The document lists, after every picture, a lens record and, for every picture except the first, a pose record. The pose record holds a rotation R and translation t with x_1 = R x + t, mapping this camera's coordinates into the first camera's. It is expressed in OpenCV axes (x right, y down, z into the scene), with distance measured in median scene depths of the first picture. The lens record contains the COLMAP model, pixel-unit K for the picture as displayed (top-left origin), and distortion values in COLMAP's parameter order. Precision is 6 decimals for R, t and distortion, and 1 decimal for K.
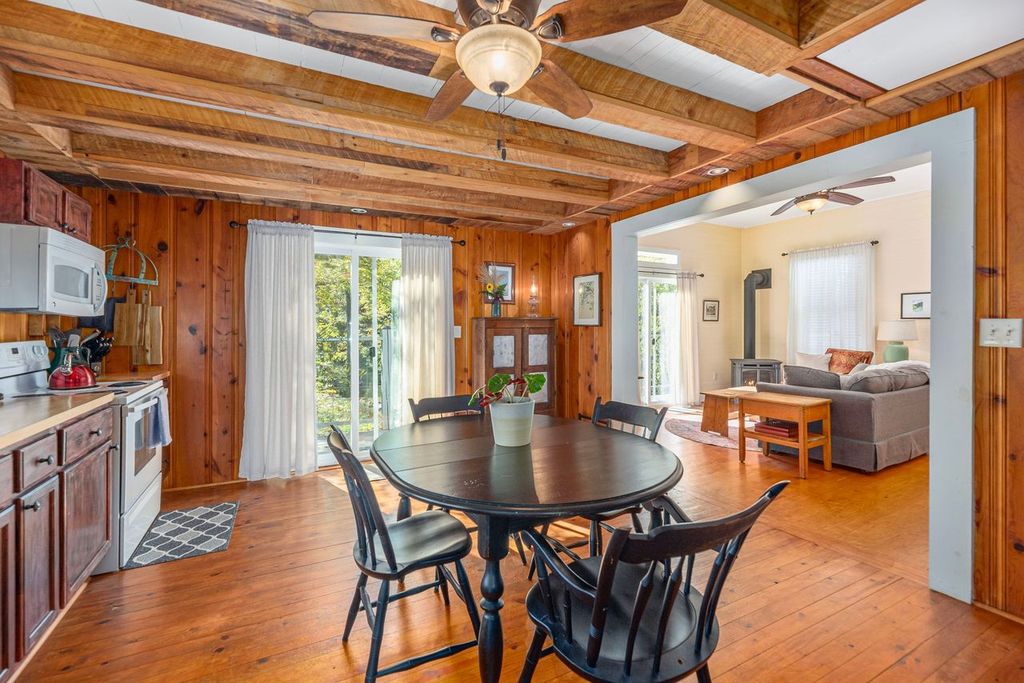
lens RADIAL K [[426.6, 0, 509.0], [0, 426.6, 331.4], [0, 0, 1]] dist [0.004741, 0.000253]
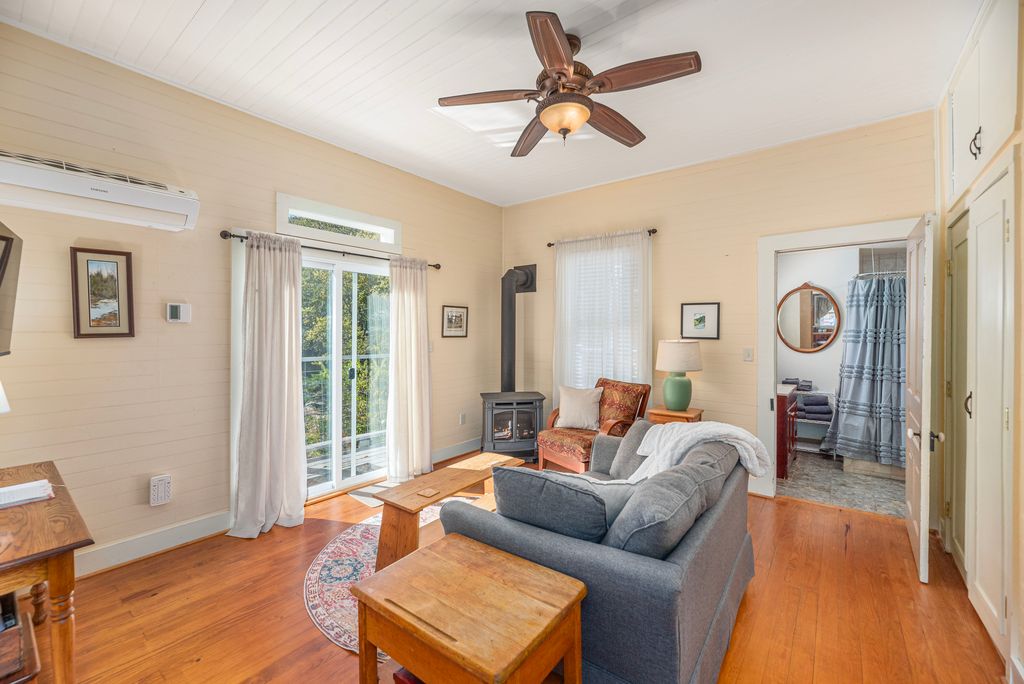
lens RADIAL K [[426.6, 0, 508.4], [0, 426.6, 338.8], [0, 0, 1]] dist [0.004741, 0.000253]
pose [[0.917586, 0.001228, 0.397536, 0.294931], [-0.002513, 0.999993, 0.002710, -0.024750], [-0.397530, -0.003485, 0.917582, 0.371403]]
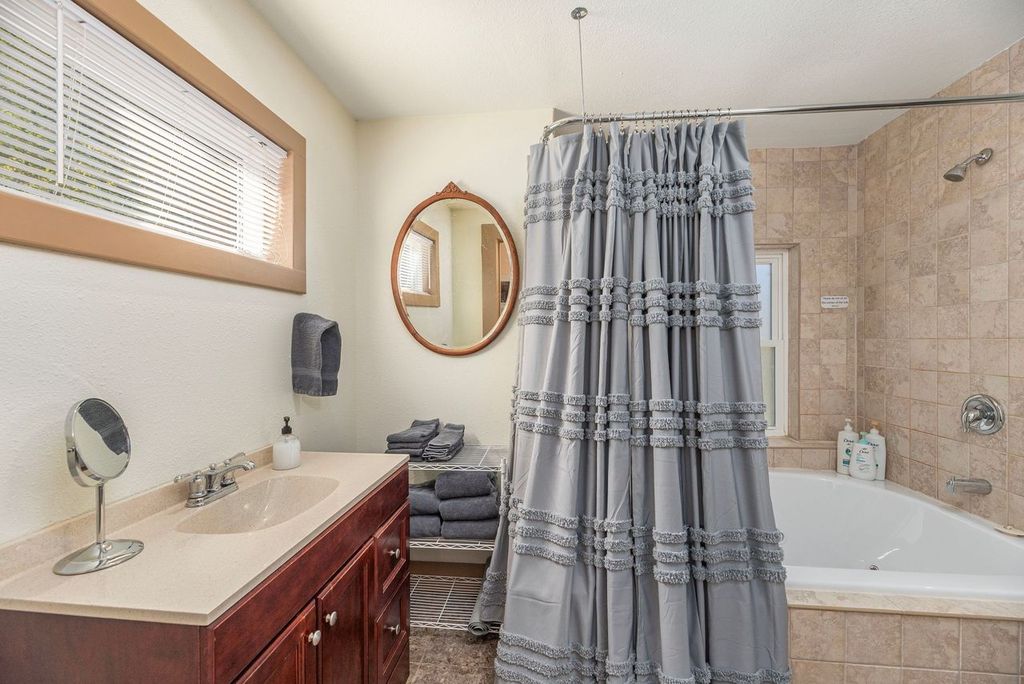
lens RADIAL K [[426.6, 0, 511.8], [0, 426.6, 342.0], [0, 0, 1]] dist [0.004741, 0.000253]
pose [[0.558555, 0.003405, 0.829461, 0.687386], [0.000224, 0.999991, -0.004256, -0.013274], [-0.829468, 0.002563, 0.558549, 0.569255]]
